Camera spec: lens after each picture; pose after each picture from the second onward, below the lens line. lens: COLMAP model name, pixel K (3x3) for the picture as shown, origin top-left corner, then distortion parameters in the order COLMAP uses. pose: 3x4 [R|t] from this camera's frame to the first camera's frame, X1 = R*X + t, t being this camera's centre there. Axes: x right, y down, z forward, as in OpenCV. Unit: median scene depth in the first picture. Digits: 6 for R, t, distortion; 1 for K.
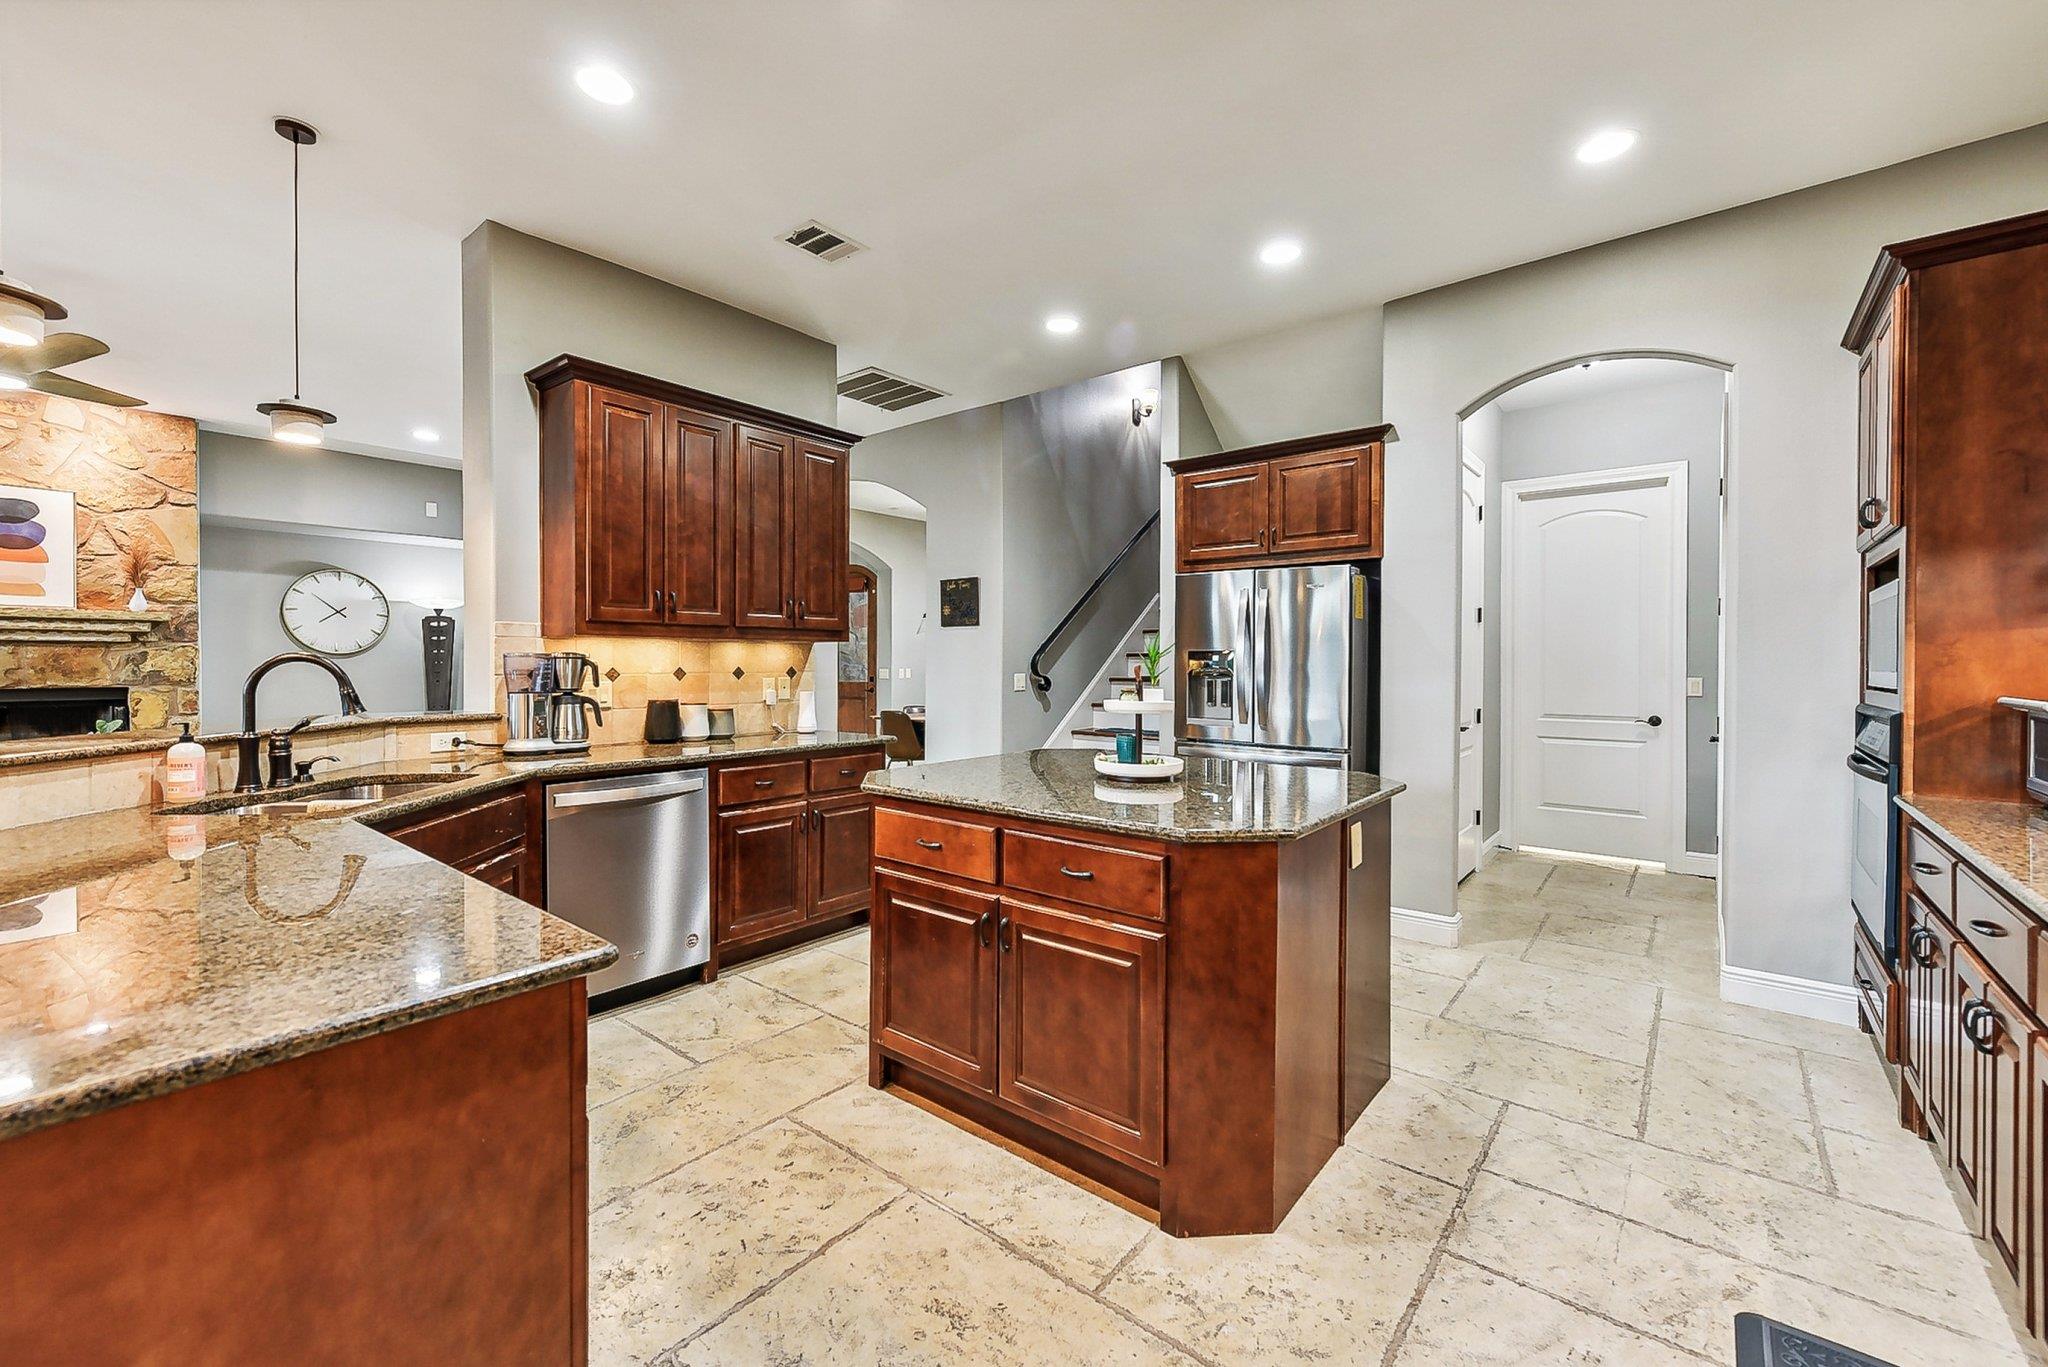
lens RADIAL K [[818.8, 0, 1025.6], [0, 818.8, 677.2], [0, 0, 1]] dist [0.002022, -0.000132]
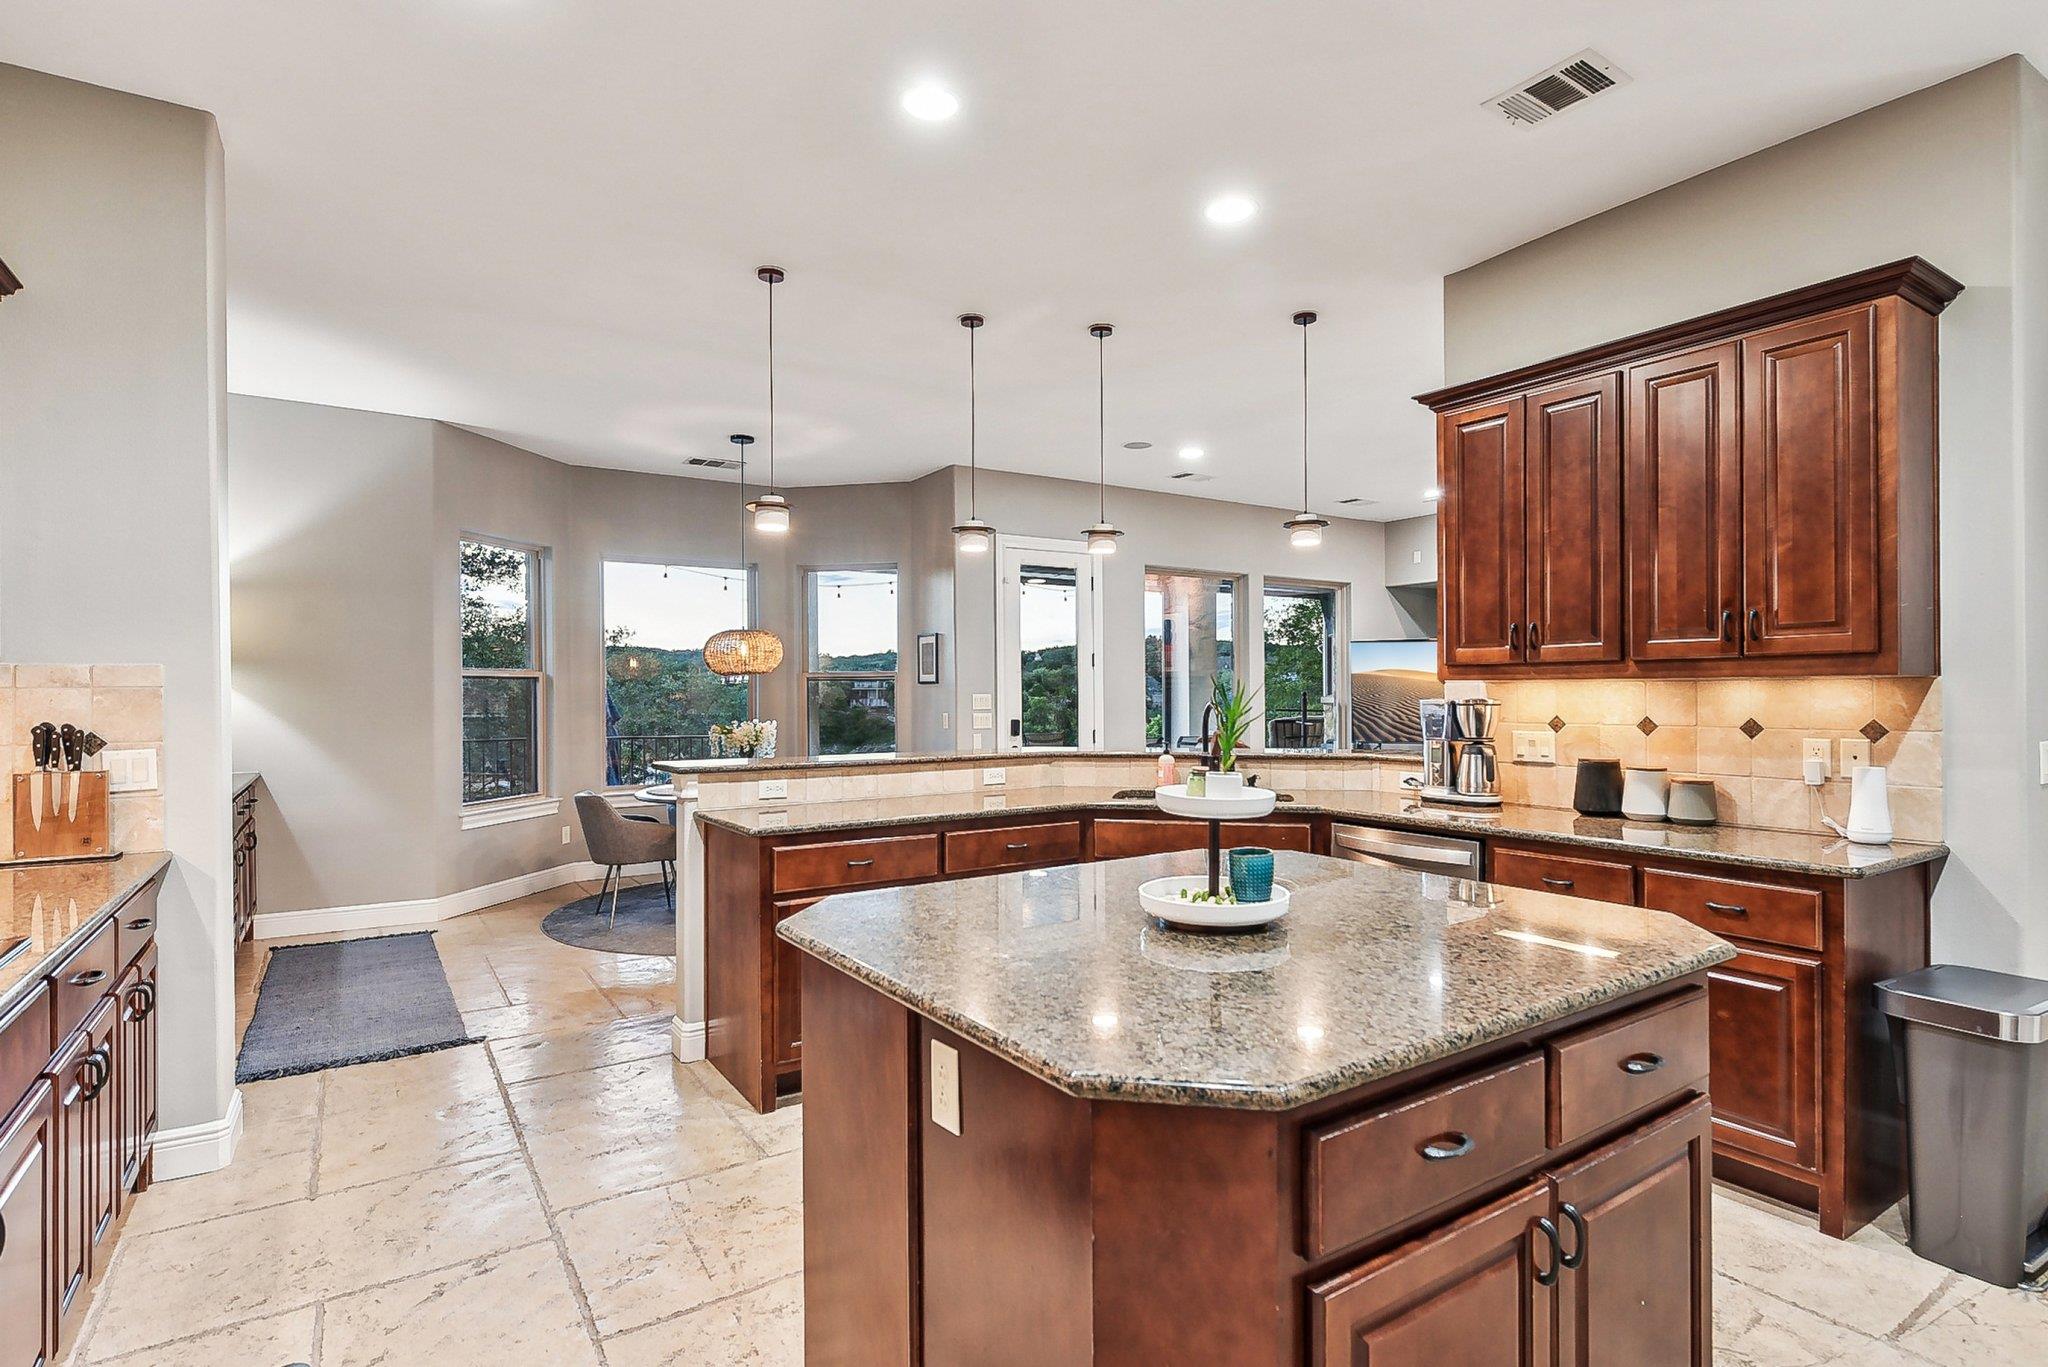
lens RADIAL K [[1013.8, 0, 1024.0], [0, 1013.8, 683.5], [0, 0, 1]] dist [0.000091, 0.000001]
pose [[-0.297749, -0.004974, -0.954631, 0.606659], [-0.011152, 0.999936, -0.001732, -0.034479], [0.954579, 0.010130, -0.297786, 0.753150]]
